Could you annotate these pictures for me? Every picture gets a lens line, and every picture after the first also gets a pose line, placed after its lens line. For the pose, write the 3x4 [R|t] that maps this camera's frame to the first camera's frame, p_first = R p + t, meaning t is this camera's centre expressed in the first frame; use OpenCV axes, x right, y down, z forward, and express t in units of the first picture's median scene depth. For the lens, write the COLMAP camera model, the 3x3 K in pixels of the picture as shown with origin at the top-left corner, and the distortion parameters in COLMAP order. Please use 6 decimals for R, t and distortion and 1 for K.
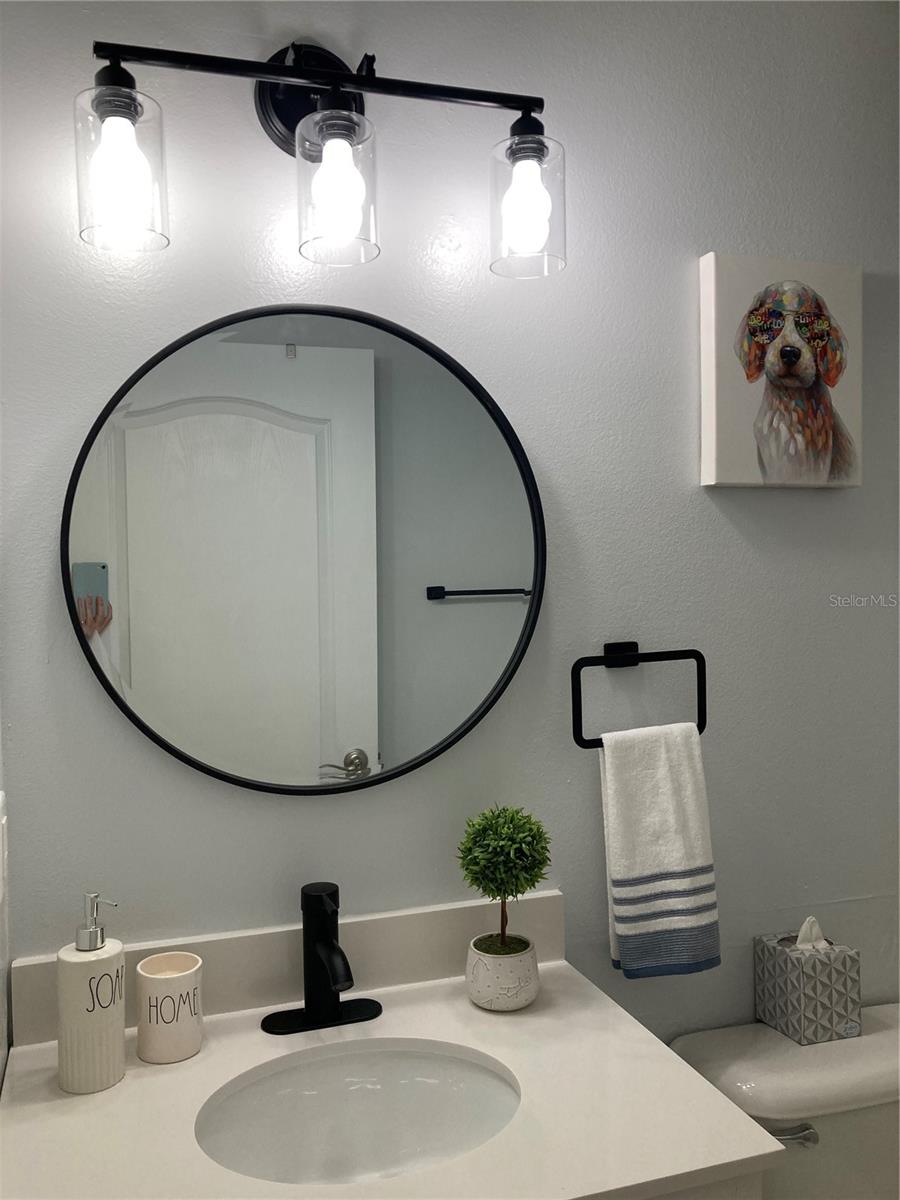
lens RADIAL K [[980.2, 0, 450.0], [0, 980.2, 600.0], [0, 0, 1]] dist [0.007303, -0.005956]
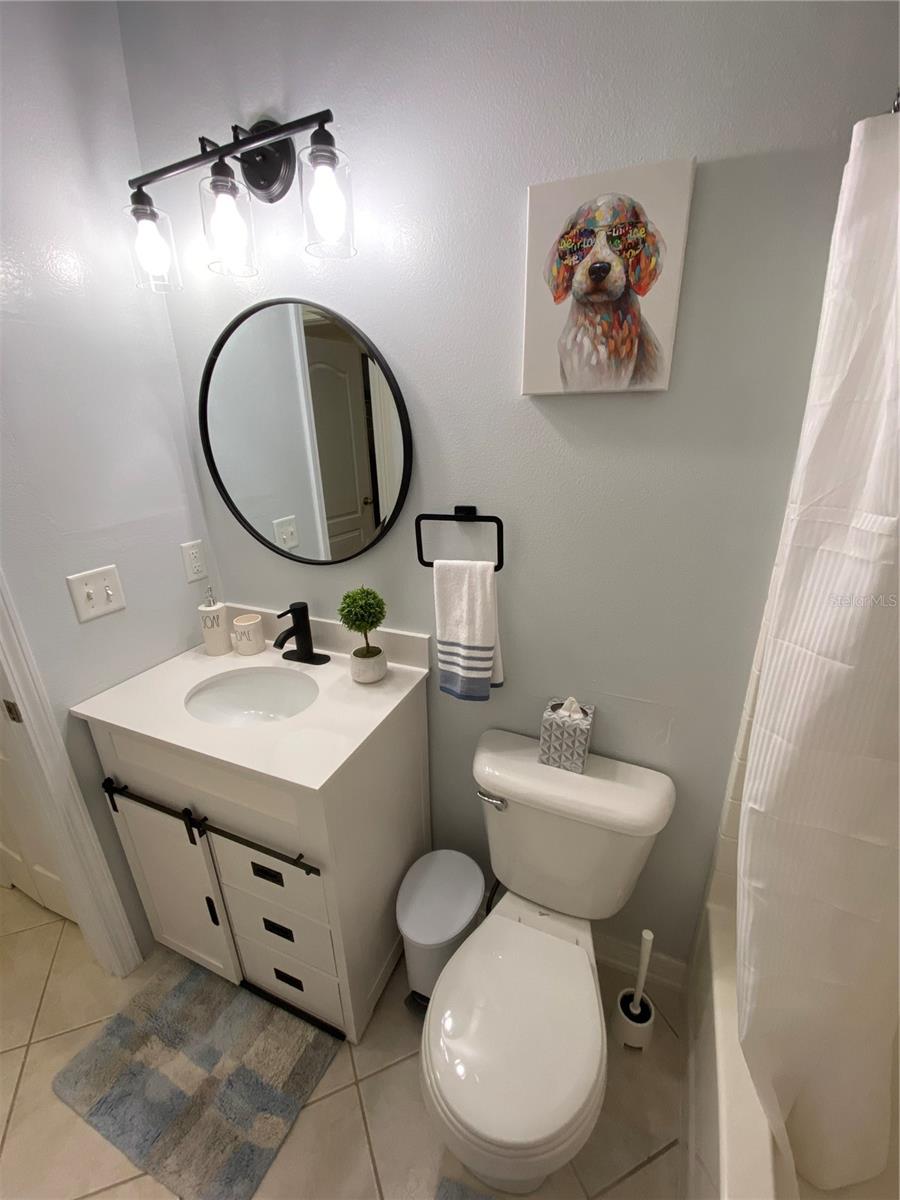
lens RADIAL K [[480.3, 0, 456.0], [0, 480.3, 617.1], [0, 0, 1]] dist [-0.000406, -0.012129]
pose [[0.757236, 0.242726, -0.606365, 0.674203], [-0.016194, 0.935073, 0.354084, -0.063085], [0.652941, -0.258306, 0.712002, 0.379199]]
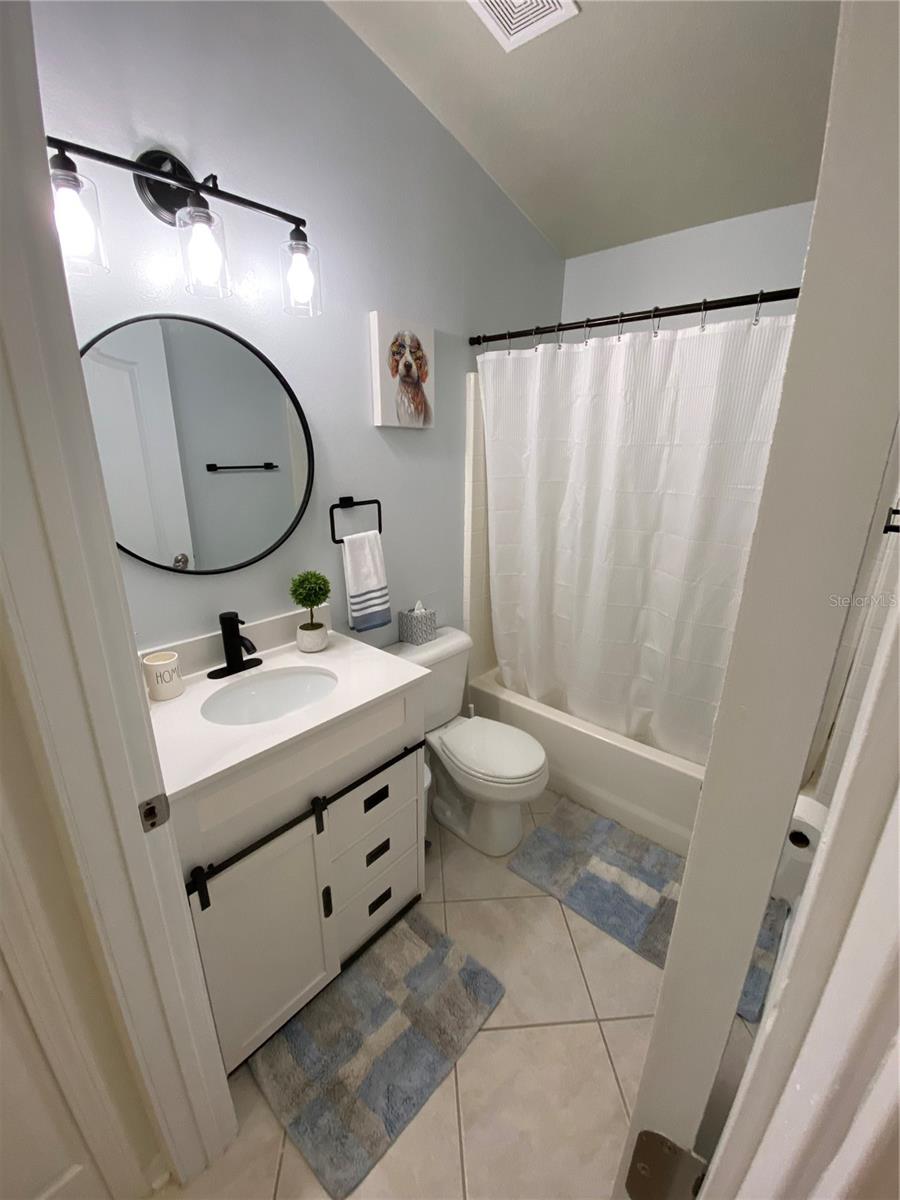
lens RADIAL K [[477.9, 0, 454.5], [0, 477.9, 615.8], [0, 0, 1]] dist [0.000710, -0.012696]
pose [[0.863596, -0.143680, 0.483278, -0.186611], [-0.008379, 0.954312, 0.298693, -0.027527], [-0.504115, -0.261999, 0.822937, -0.129733]]
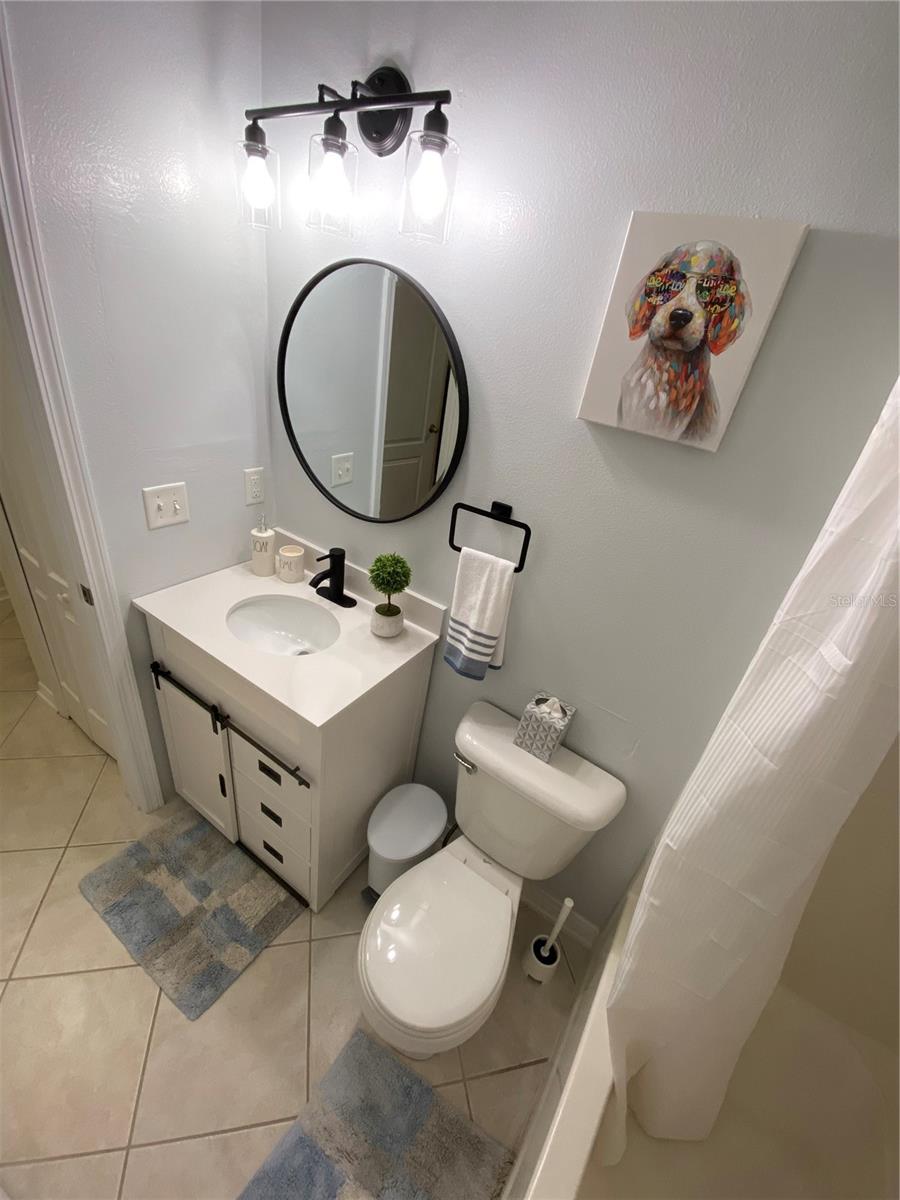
lens RADIAL K [[477.9, 0, 454.5], [0, 477.9, 615.8], [0, 0, 1]] dist [0.000710, -0.012696]
pose [[0.618219, 0.501182, -0.605493, 0.707791], [-0.187184, 0.842055, 0.505871, -0.190832], [0.763392, -0.199401, 0.614388, 0.388087]]
